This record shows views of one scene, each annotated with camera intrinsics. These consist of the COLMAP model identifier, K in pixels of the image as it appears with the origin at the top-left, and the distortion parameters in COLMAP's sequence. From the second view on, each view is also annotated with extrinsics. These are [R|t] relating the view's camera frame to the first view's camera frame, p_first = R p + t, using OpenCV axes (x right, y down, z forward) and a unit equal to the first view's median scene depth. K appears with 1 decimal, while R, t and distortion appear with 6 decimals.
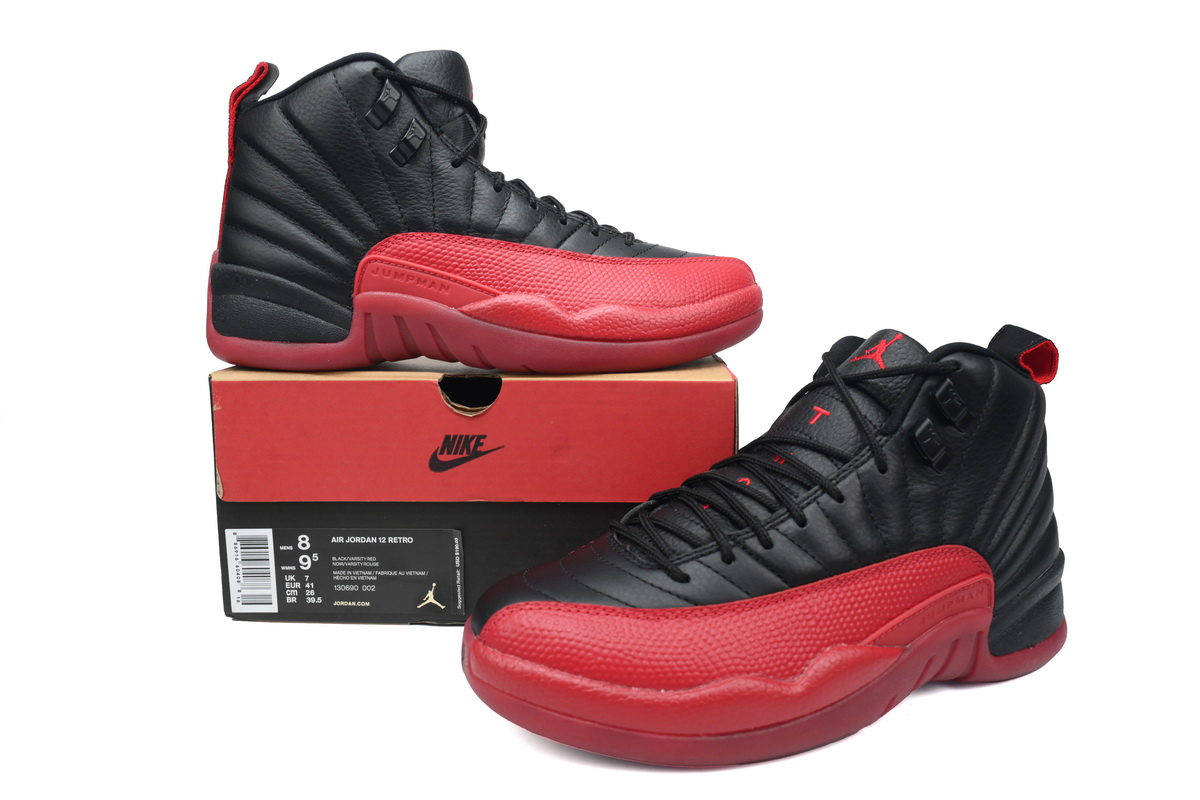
lens RADIAL K [[924.9, 0, 600.0], [0, 924.9, 400.0], [0, 0, 1]] dist [-0.057630, 0.000112]
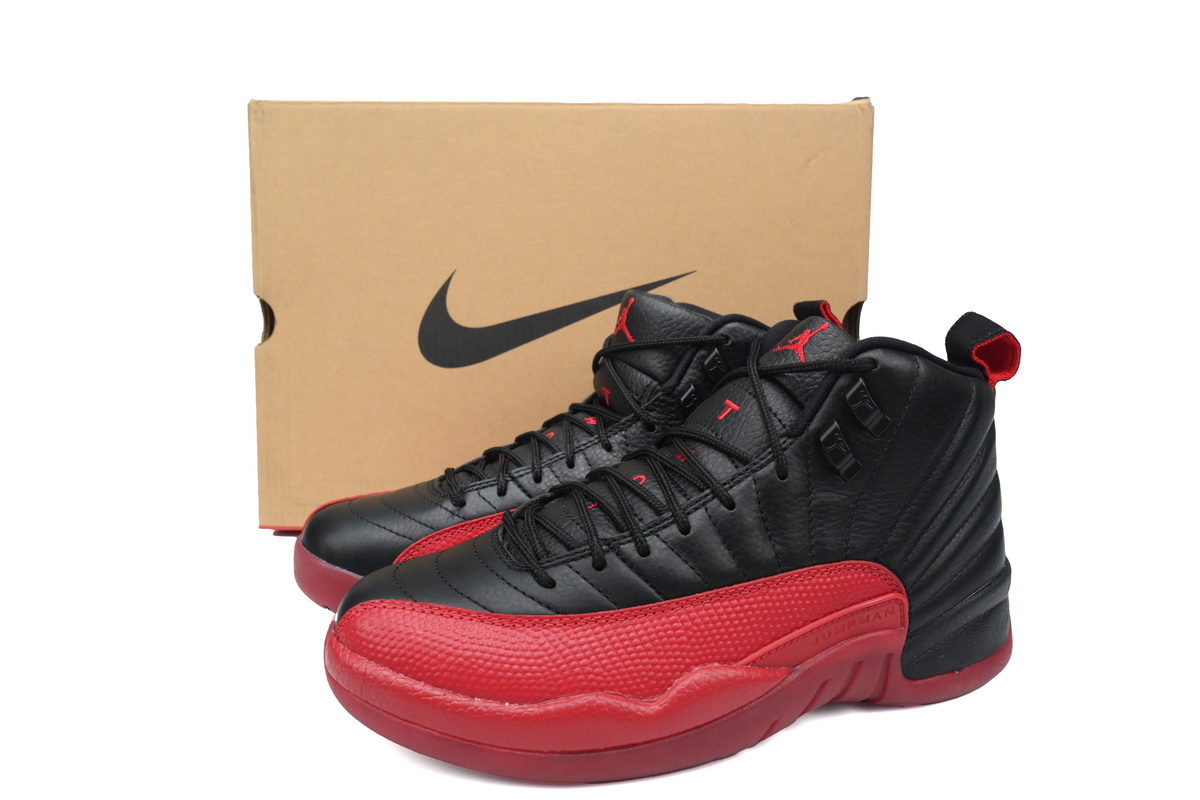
lens RADIAL K [[924.9, 0, 600.0], [0, 924.9, 400.0], [0, 0, 1]] dist [-0.057630, 0.000112]
pose [[0.994796, 0.036294, -0.095207, 0.217191], [-0.030354, 0.997545, 0.063113, -0.052936], [0.097264, -0.059895, 0.993455, 0.076092]]
